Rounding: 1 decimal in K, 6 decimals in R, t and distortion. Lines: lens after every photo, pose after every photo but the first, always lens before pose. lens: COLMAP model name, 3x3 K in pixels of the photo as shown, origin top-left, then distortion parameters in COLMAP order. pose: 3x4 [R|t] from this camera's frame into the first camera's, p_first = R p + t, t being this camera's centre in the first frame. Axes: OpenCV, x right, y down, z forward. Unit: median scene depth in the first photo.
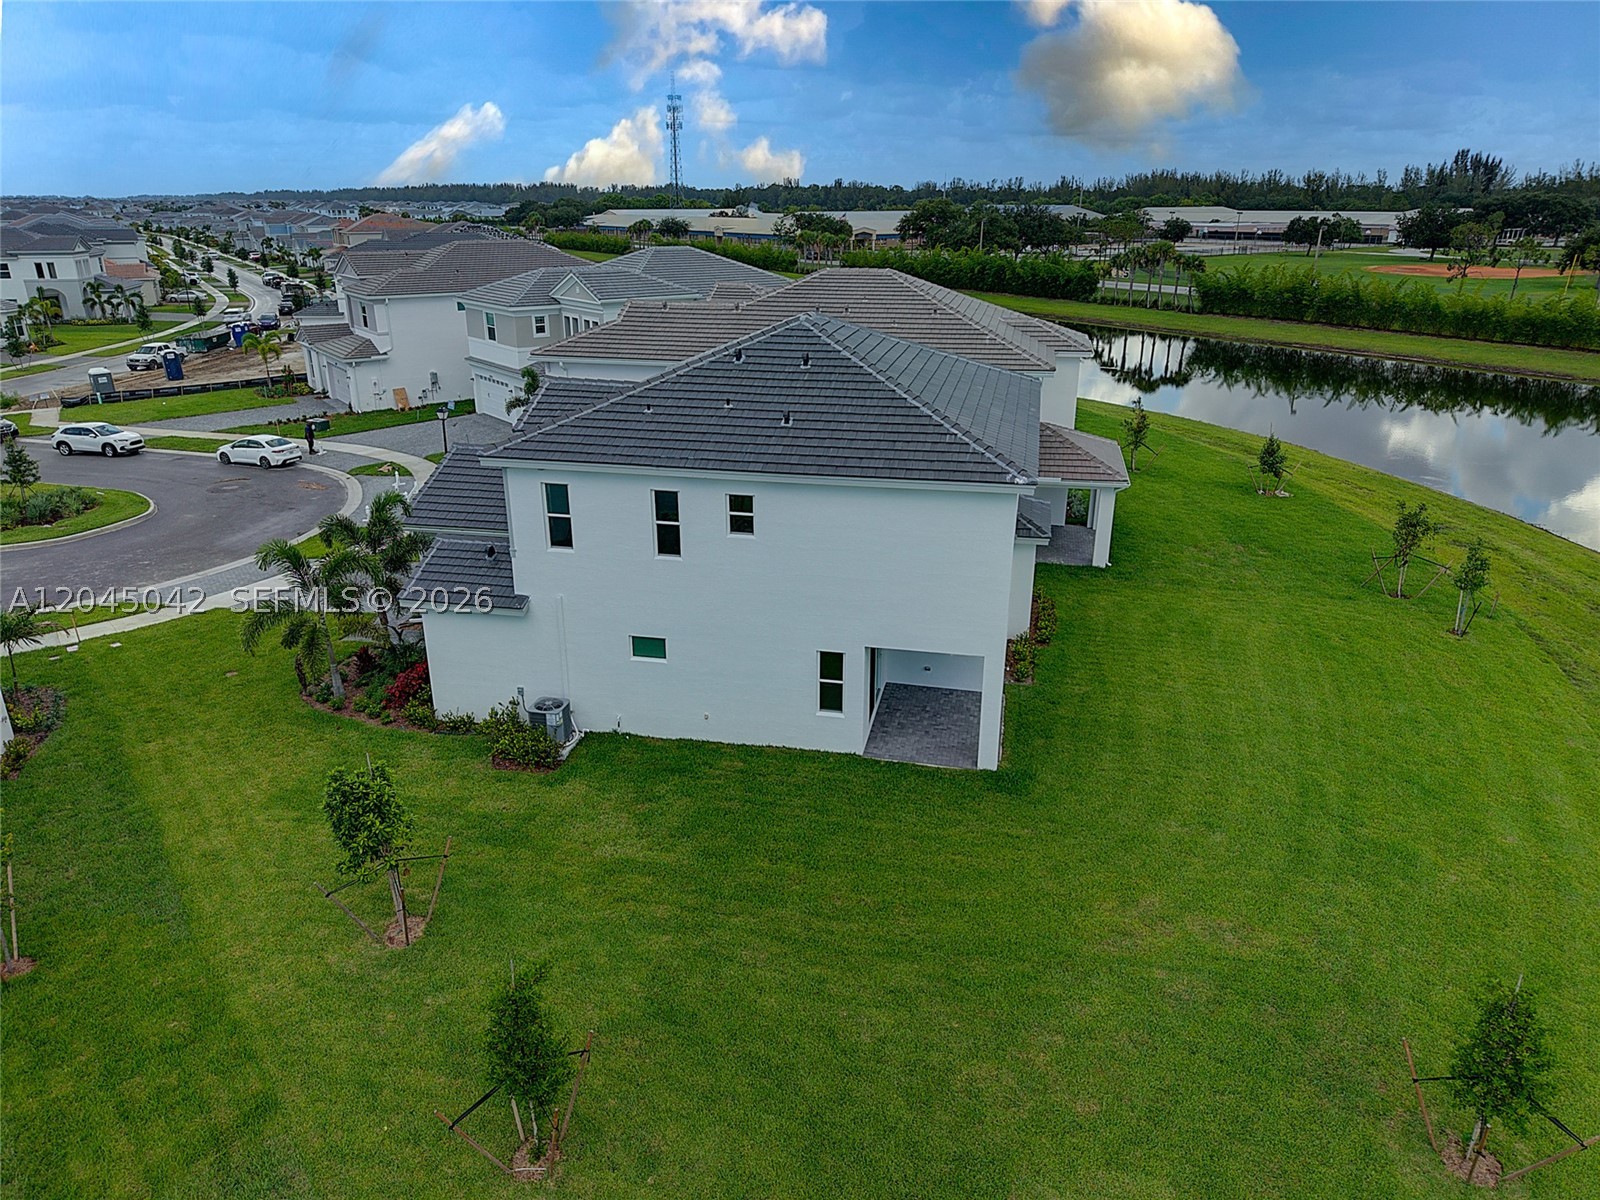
lens RADIAL K [[1078.0, 0, 800.0], [0, 1078.0, 600.0], [0, 0, 1]] dist [0.000080, -0.001051]
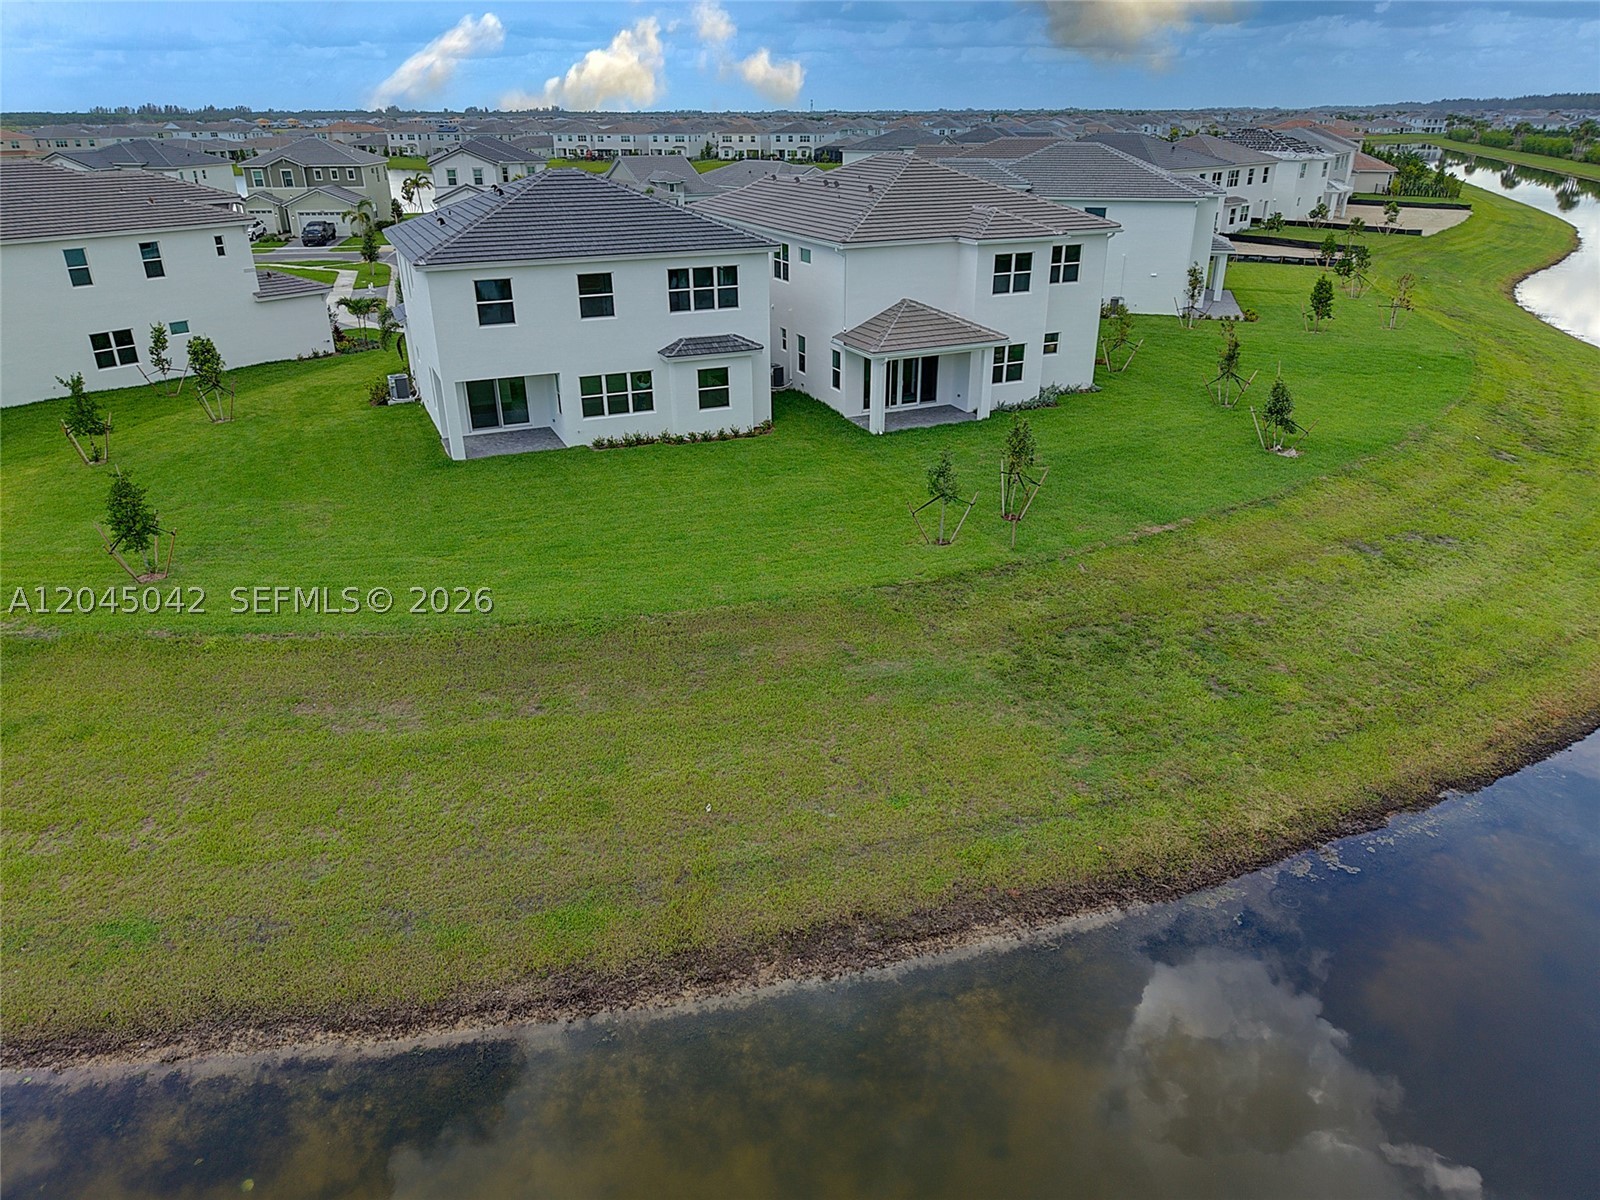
lens RADIAL K [[1131.3, 0, 800.0], [0, 1131.3, 600.0], [0, 0, 1]] dist [-0.000978, -0.003666]
pose [[0.568633, 0.323963, -0.756111, 1.297750], [-0.281704, 0.940294, 0.191022, -0.078341], [0.772851, 0.104378, 0.625944, 0.274409]]
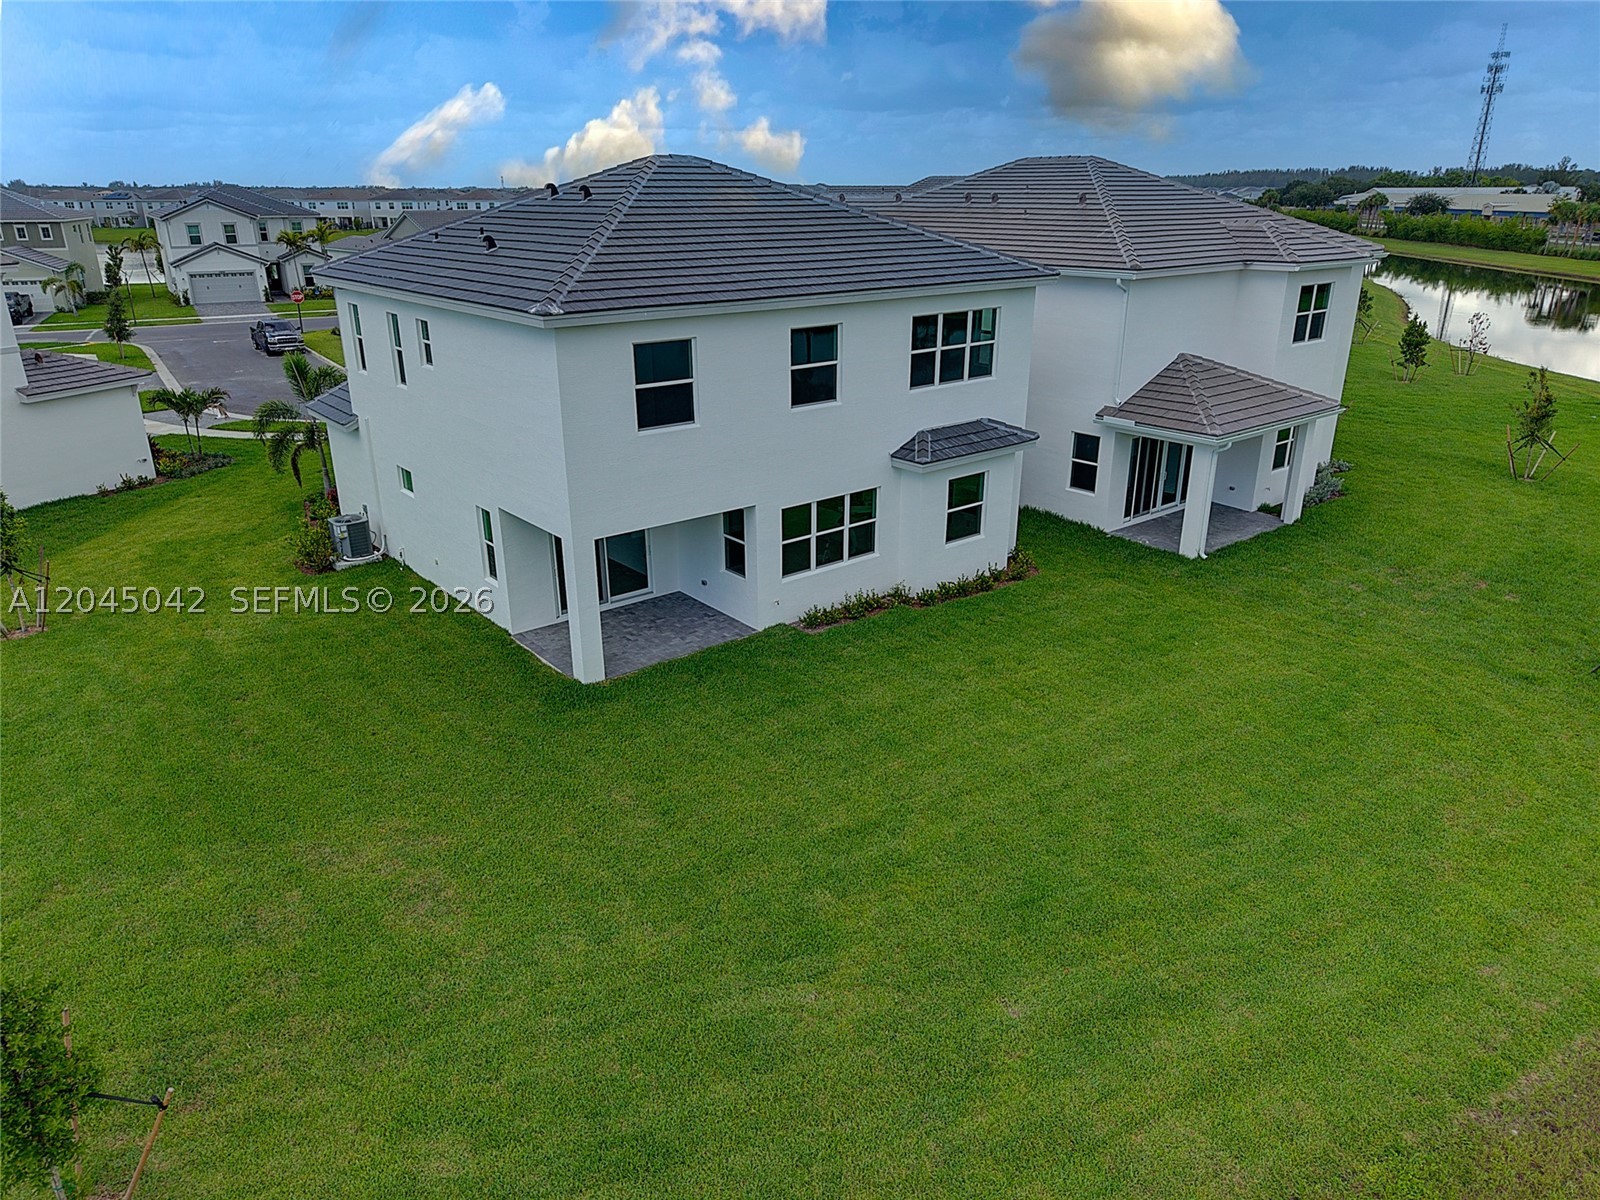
lens RADIAL K [[1078.0, 0, 800.0], [0, 1078.0, 600.0], [0, 0, 1]] dist [0.000080, -0.001051]
pose [[0.776653, 0.221726, -0.589617, 0.568986], [-0.216868, 0.972901, 0.080199, -0.005108], [0.591421, 0.065582, 0.803692, 0.310177]]
